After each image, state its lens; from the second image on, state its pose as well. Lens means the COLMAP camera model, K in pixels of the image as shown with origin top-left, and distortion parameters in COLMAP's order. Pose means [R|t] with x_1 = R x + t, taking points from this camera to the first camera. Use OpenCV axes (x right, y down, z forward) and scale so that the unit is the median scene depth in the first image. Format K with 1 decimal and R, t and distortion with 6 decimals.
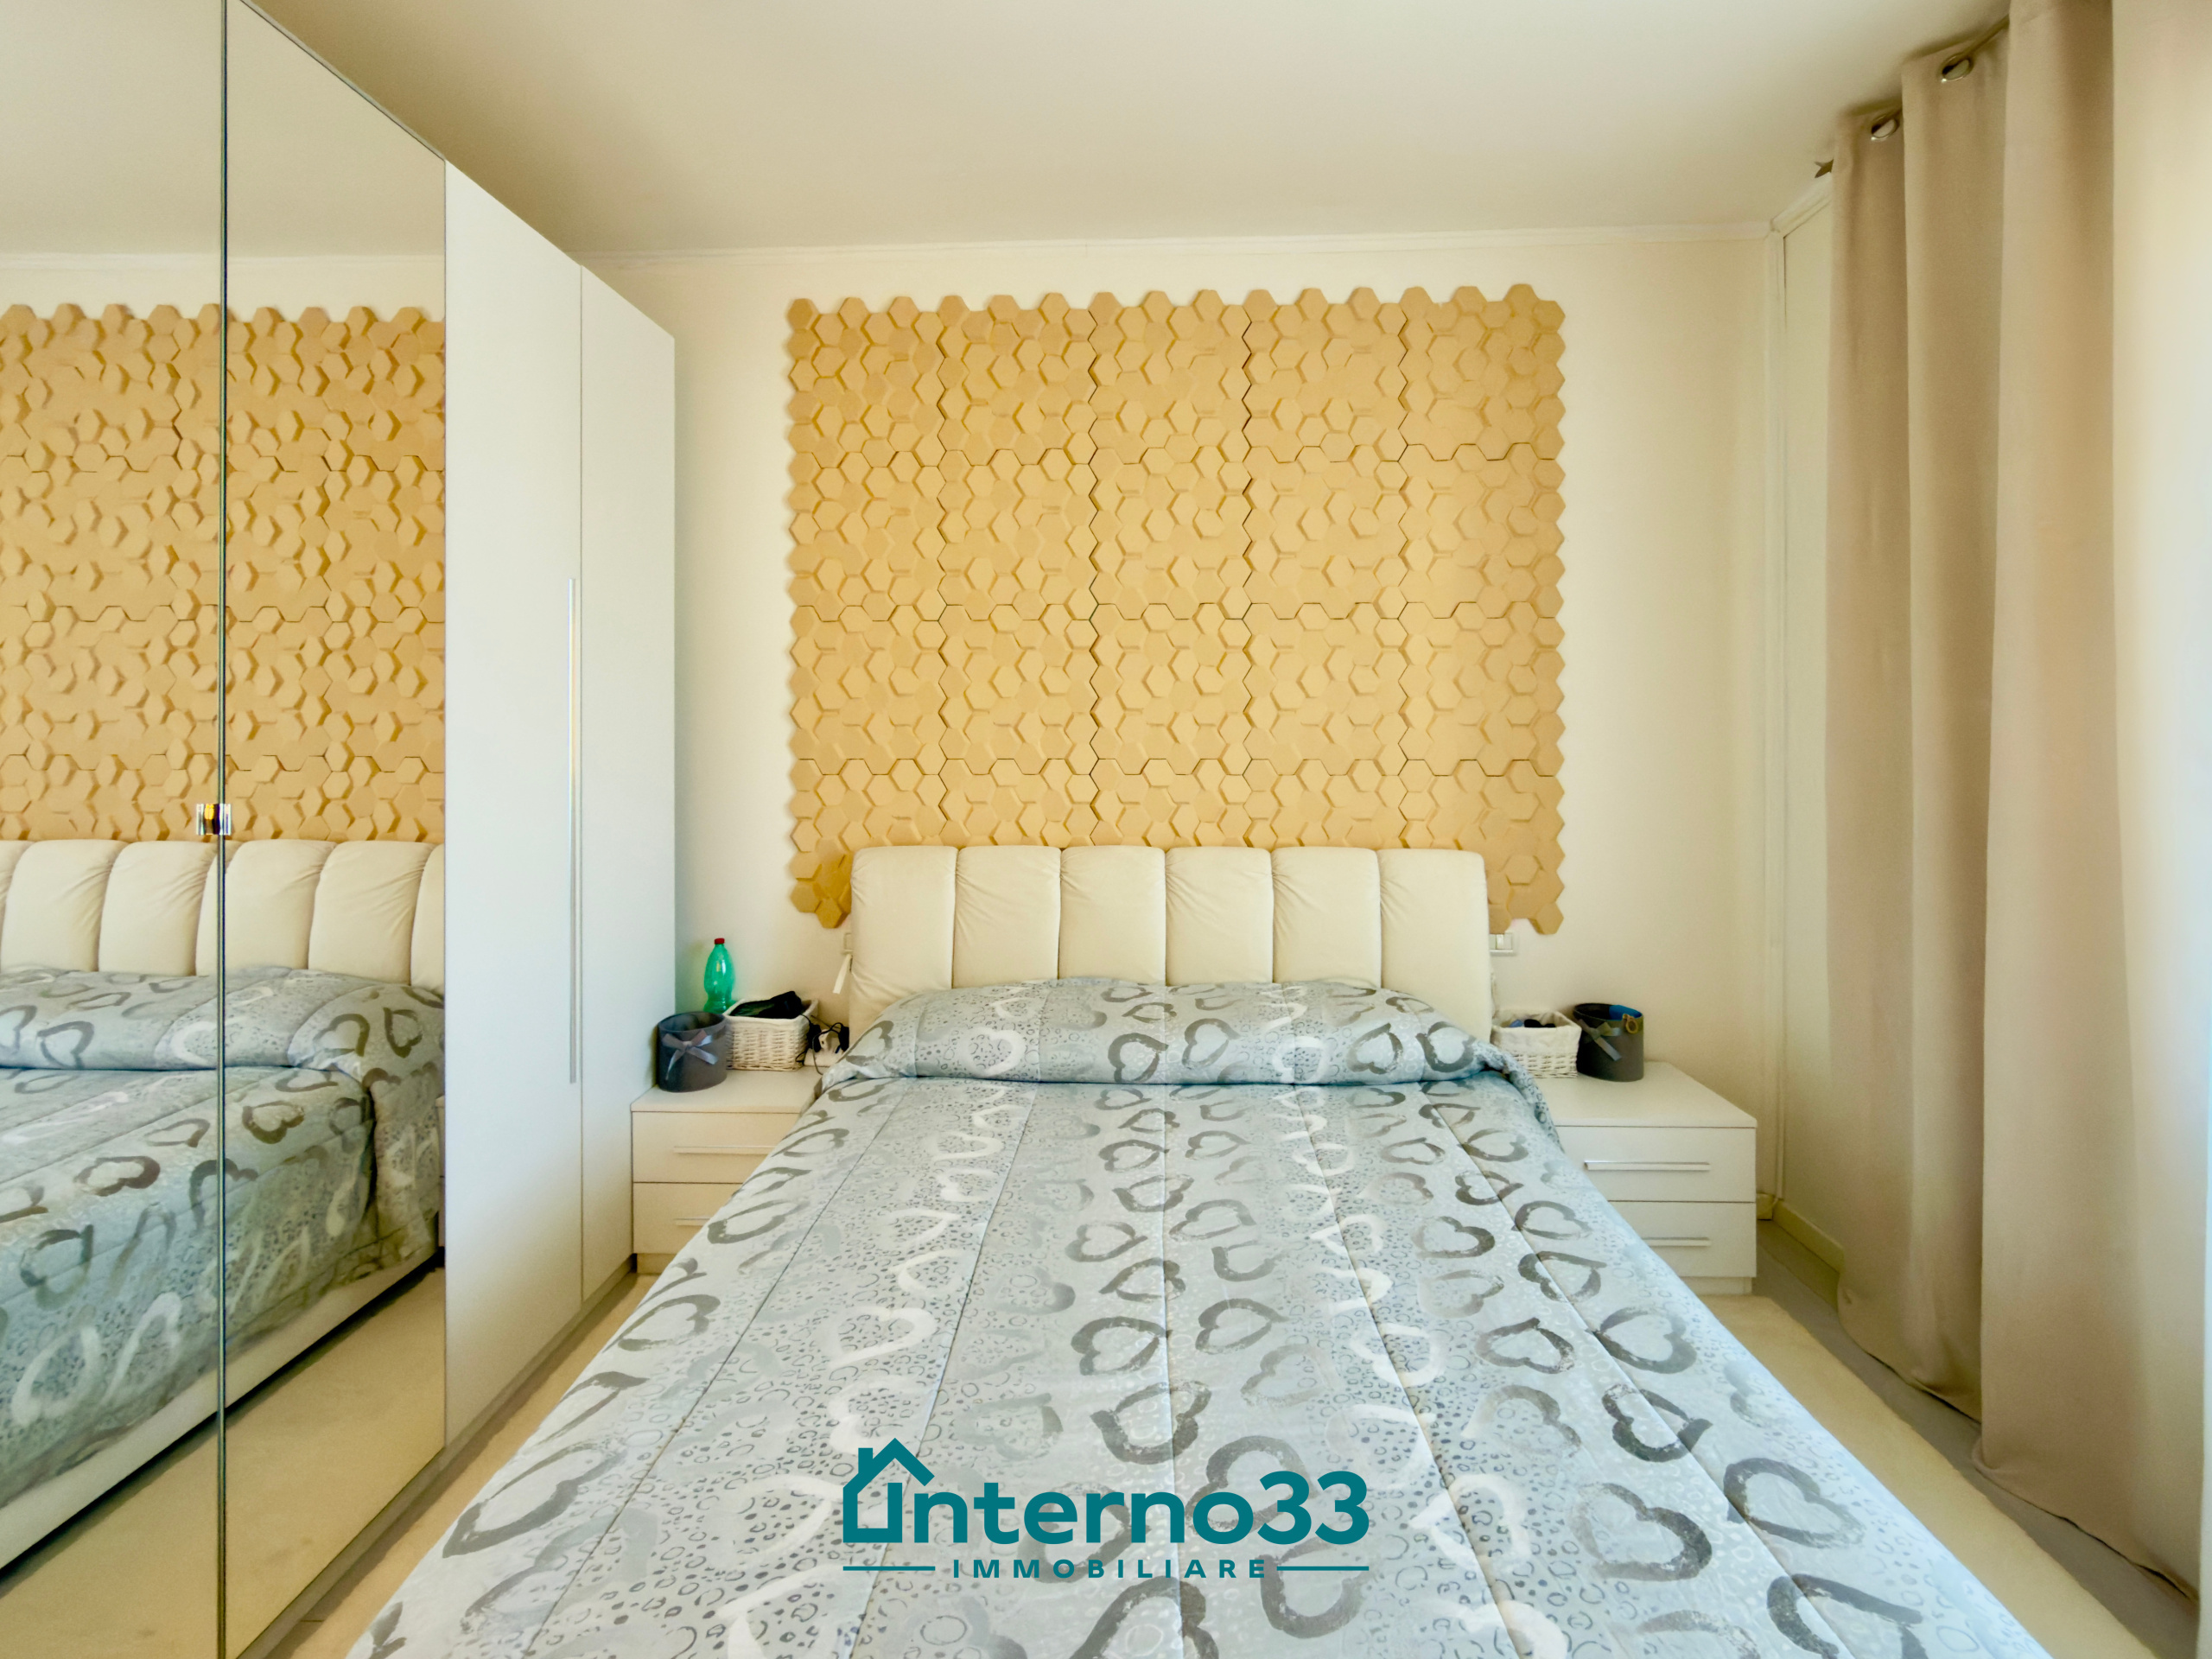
lens RADIAL K [[986.9, 0, 1111.9], [0, 986.9, 717.4], [0, 0, 1]] dist [-0.000221, 0.000551]
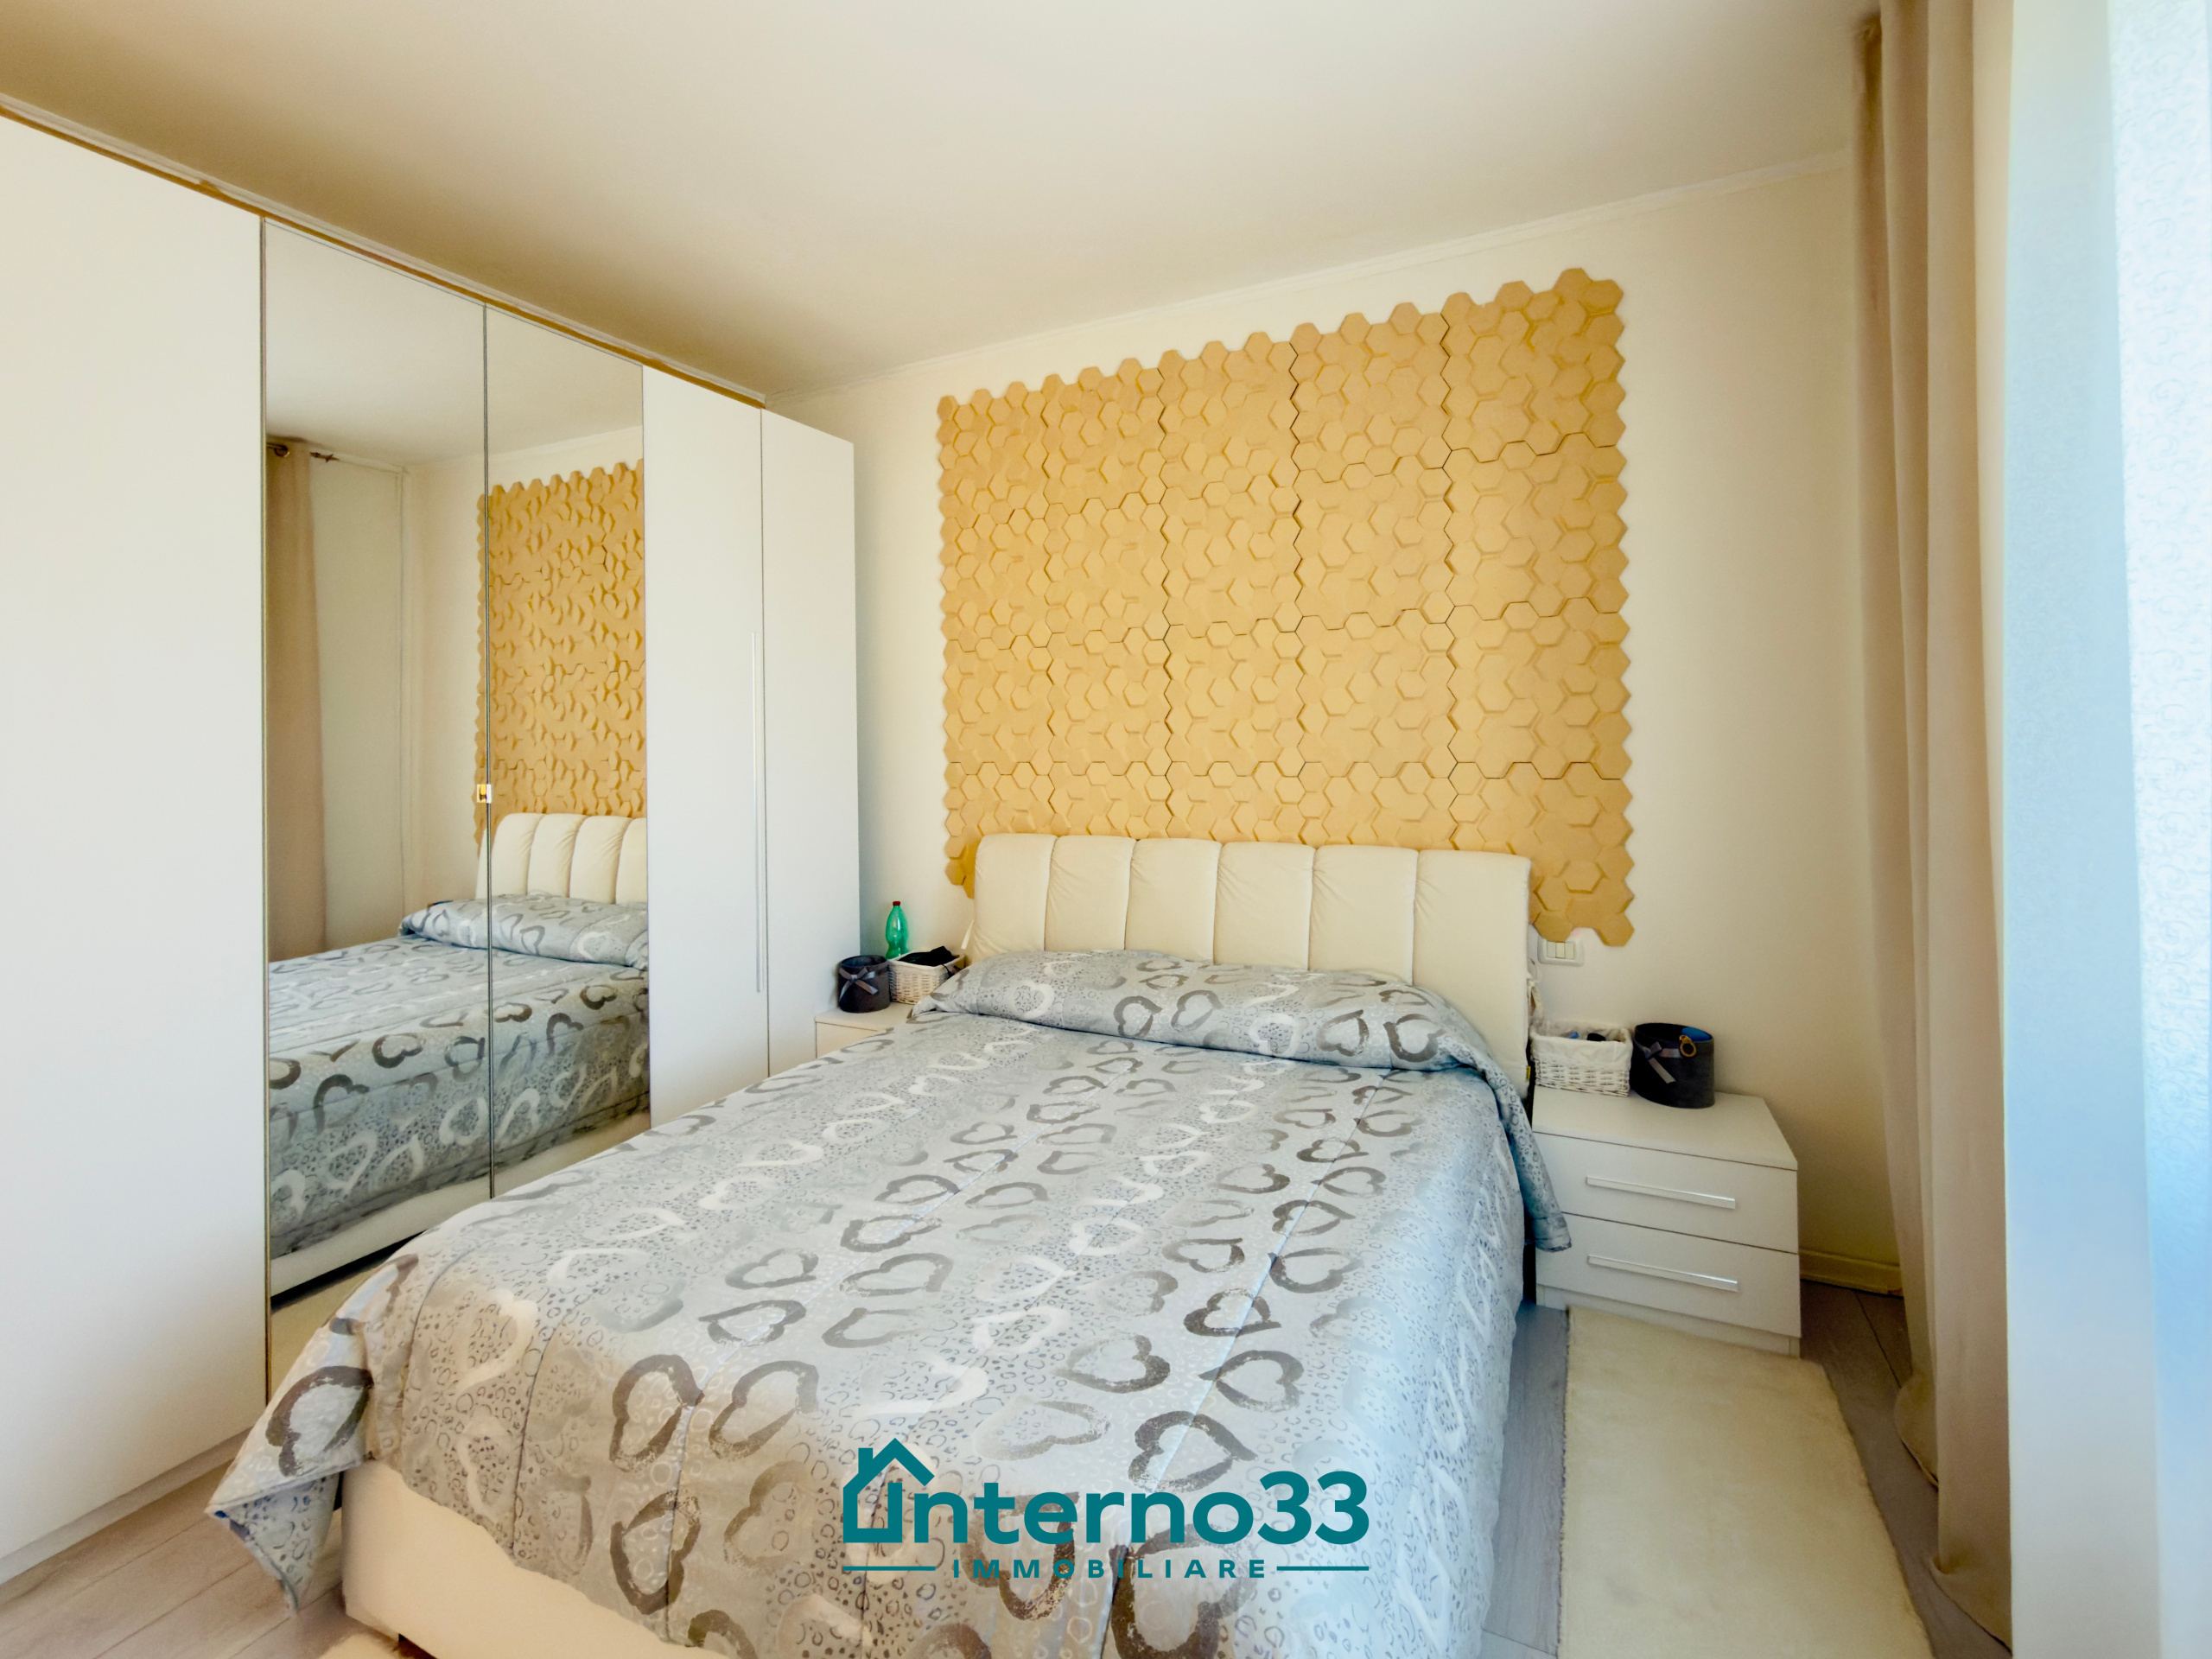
lens RADIAL K [[973.0, 0, 1106.4], [0, 973.0, 724.4], [0, 0, 1]] dist [0.001736, -0.000163]
pose [[0.915214, -0.016349, -0.402637, 0.459353], [0.015419, 0.999866, -0.005550, 0.005147], [0.402674, -0.001129, 0.915343, -0.067095]]
